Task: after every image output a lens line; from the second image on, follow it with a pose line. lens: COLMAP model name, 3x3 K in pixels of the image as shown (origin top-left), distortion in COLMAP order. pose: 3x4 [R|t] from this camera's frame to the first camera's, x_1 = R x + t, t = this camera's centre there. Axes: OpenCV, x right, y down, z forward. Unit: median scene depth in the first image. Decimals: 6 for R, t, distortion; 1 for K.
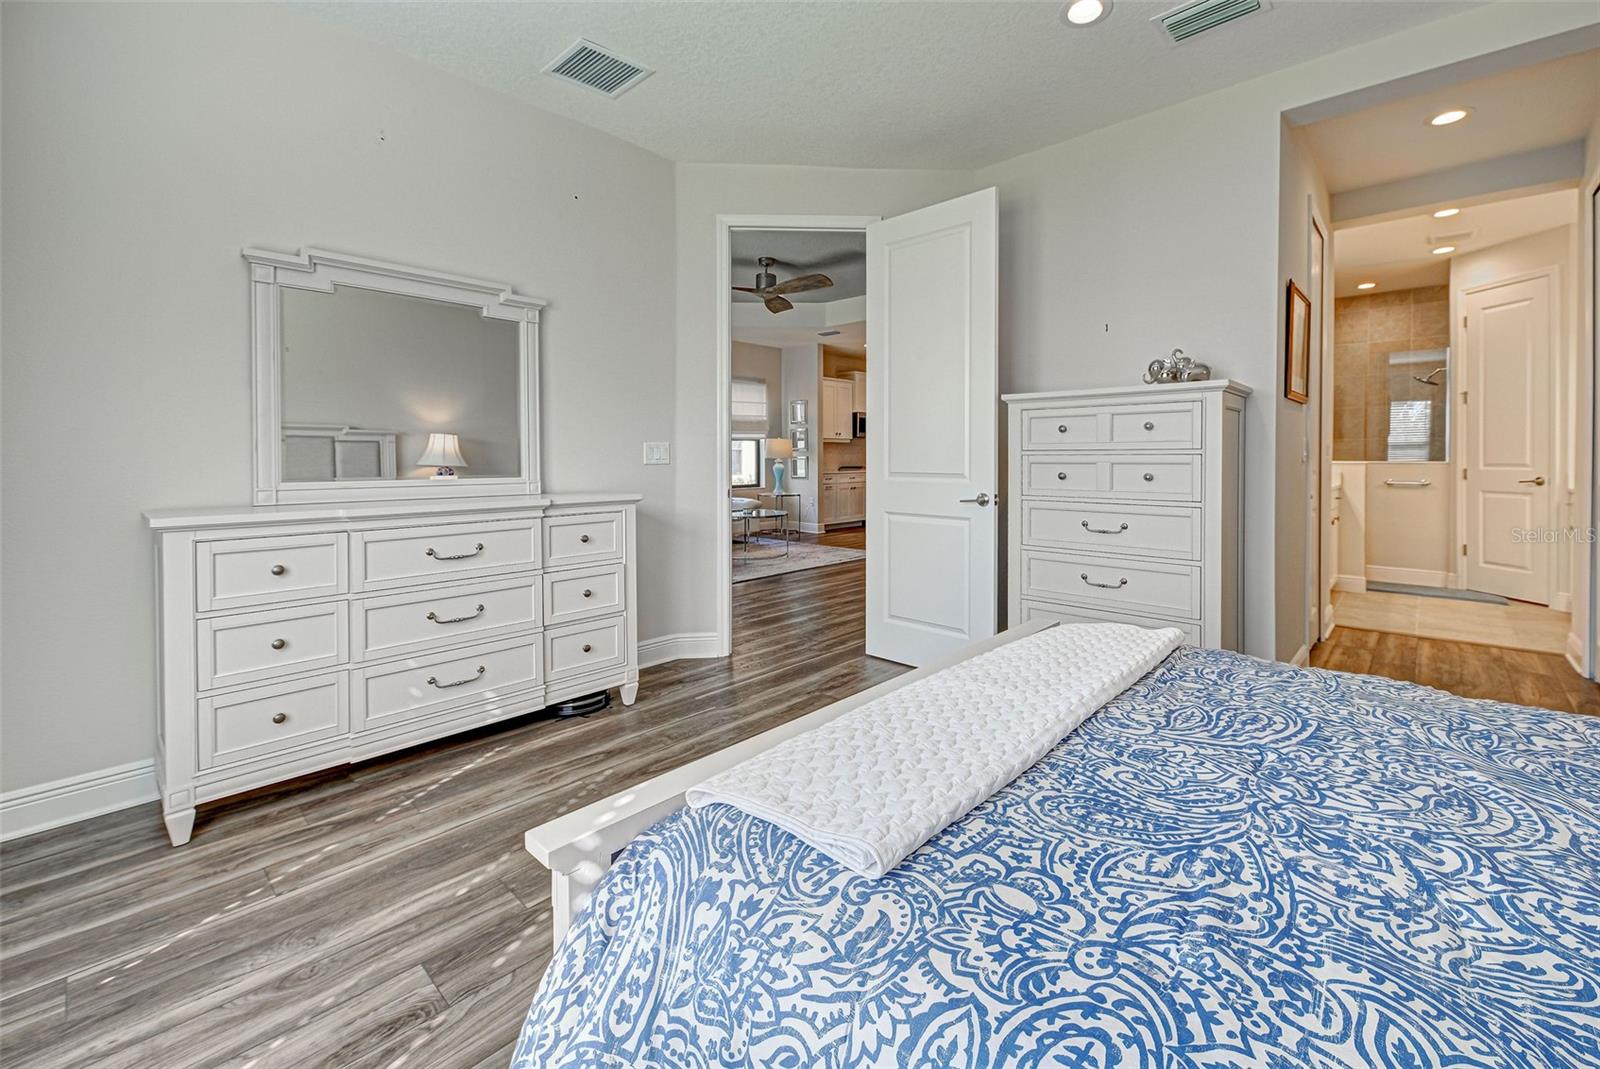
lens RADIAL K [[649.6, 0, 862.4], [0, 649.6, 468.0], [0, 0, 1]] dist [0.010536, -0.004739]
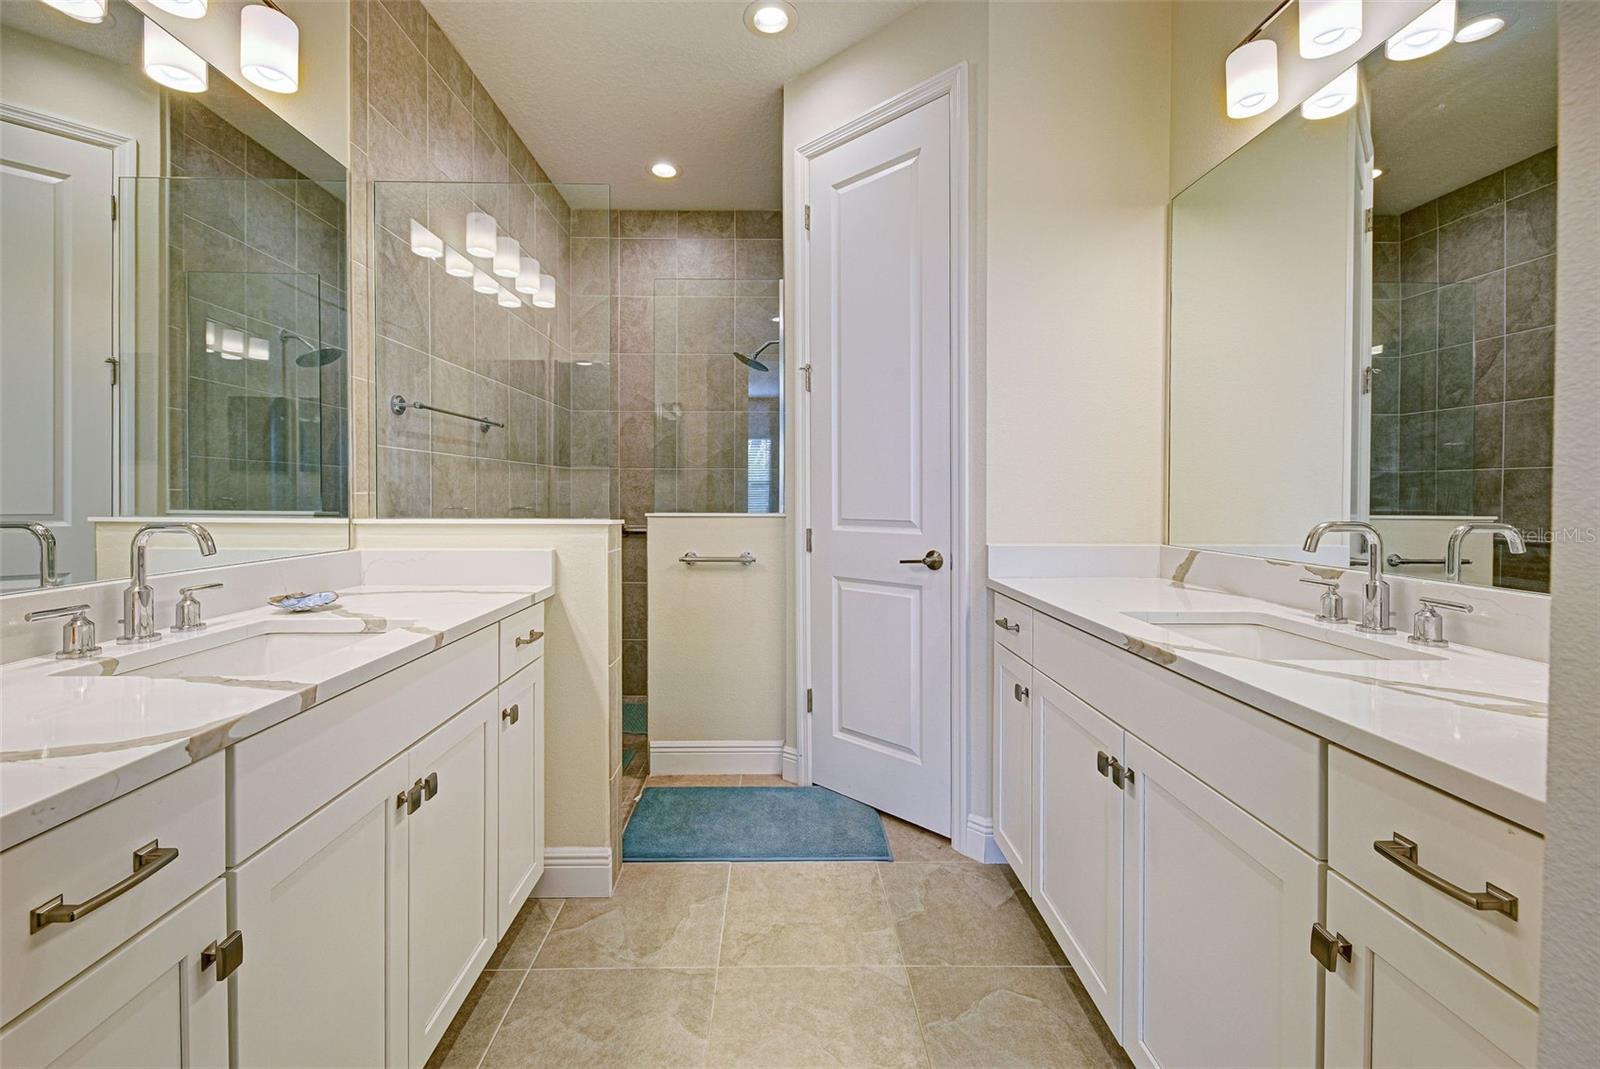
lens RADIAL K [[649.6, 0, 797.4], [0, 649.6, 497.2], [0, 0, 1]] dist [0.010536, -0.004739]
pose [[0.732997, 0.001898, 0.680230, 0.593284], [0.007366, 0.999915, -0.010728, -0.016872], [-0.680193, 0.012874, 0.732920, 0.657240]]
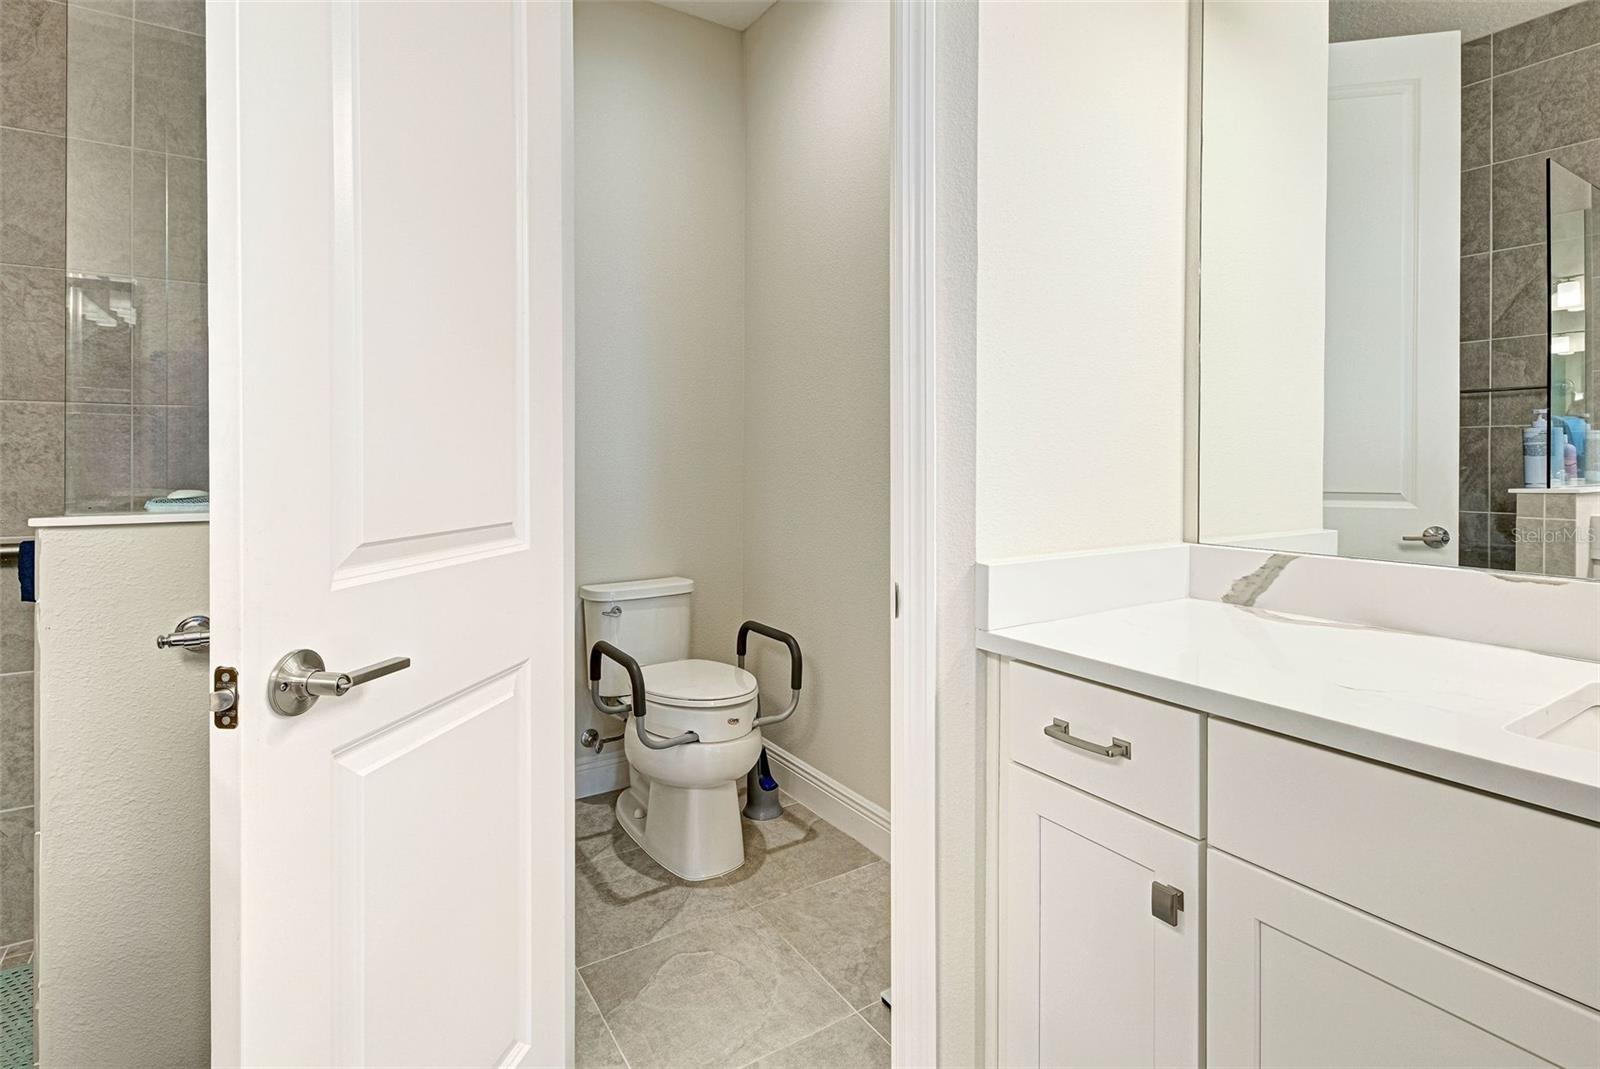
lens RADIAL K [[751.2, 0, 786.7], [0, 751.2, 456.9], [0, 0, 1]] dist [0.020005, -0.007776]
pose [[0.275837, 0.009620, 0.961156, 0.707235], [0.016635, 0.999752, -0.014780, -0.020390], [-0.961061, 0.020066, 0.275609, 0.850747]]
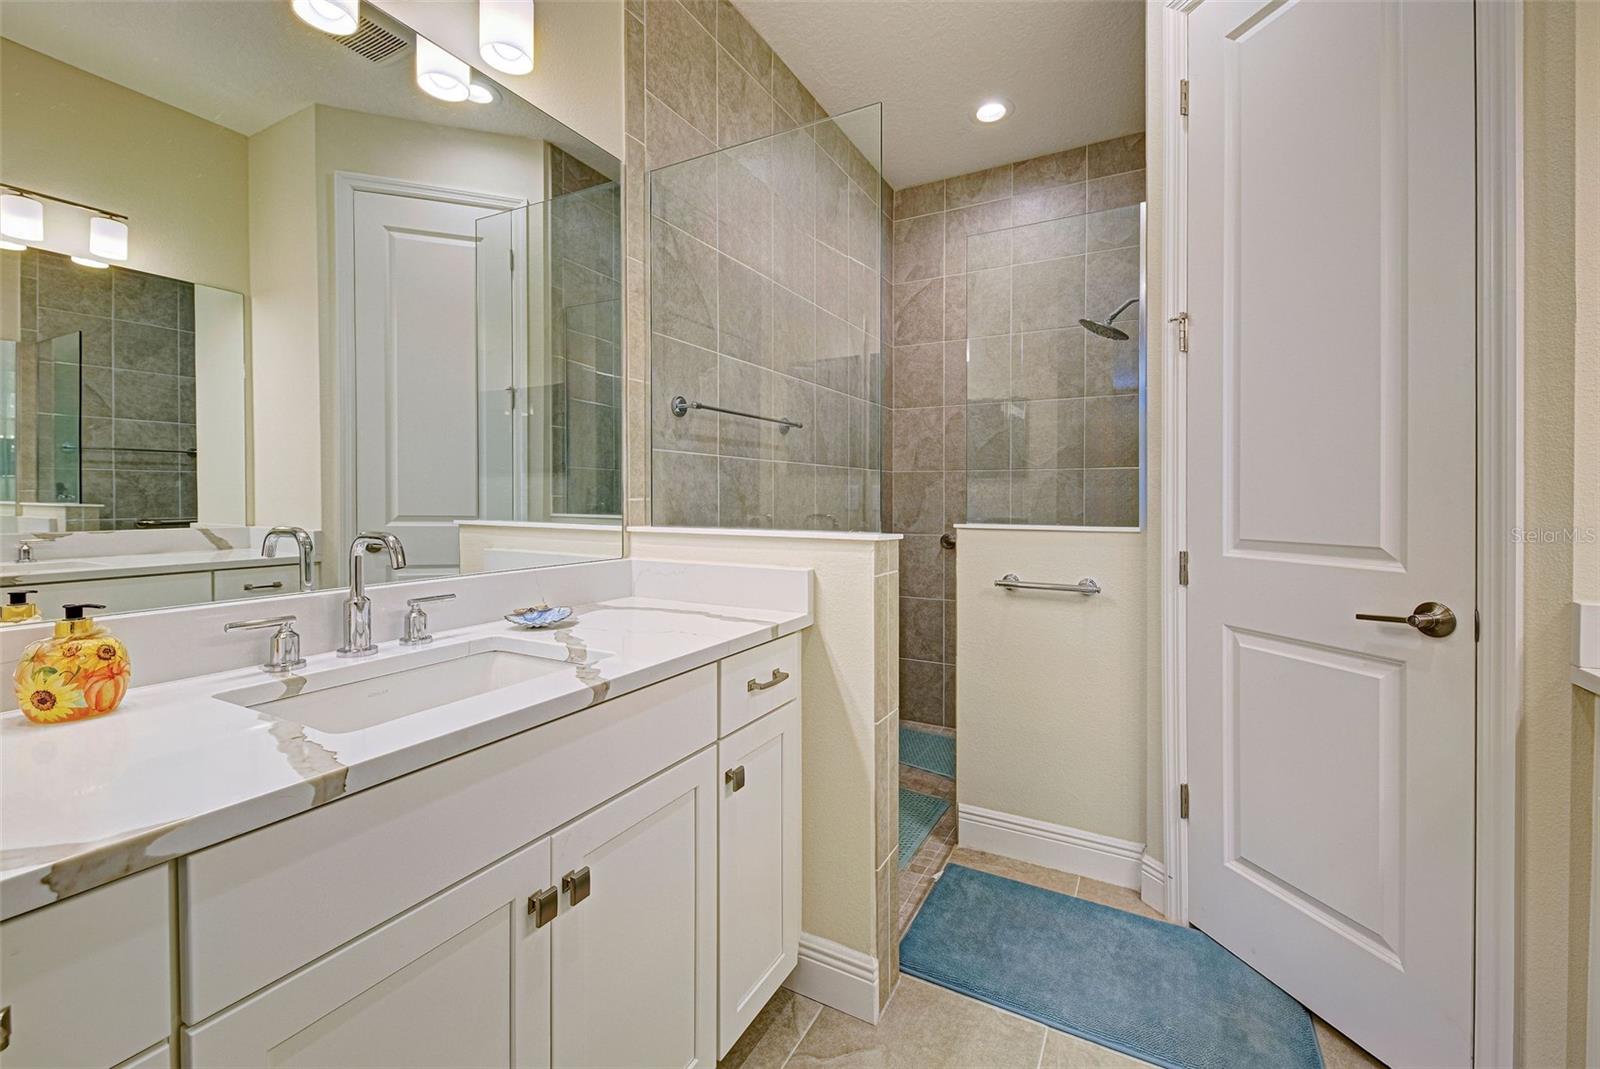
lens RADIAL K [[649.6, 0, 815.0], [0, 649.6, 503.9], [0, 0, 1]] dist [0.010536, -0.004739]
pose [[0.974530, 0.004287, 0.224215, 0.666959], [-0.002063, 0.999946, -0.010152, -0.018976], [-0.224247, 0.009431, 0.974487, 0.720783]]
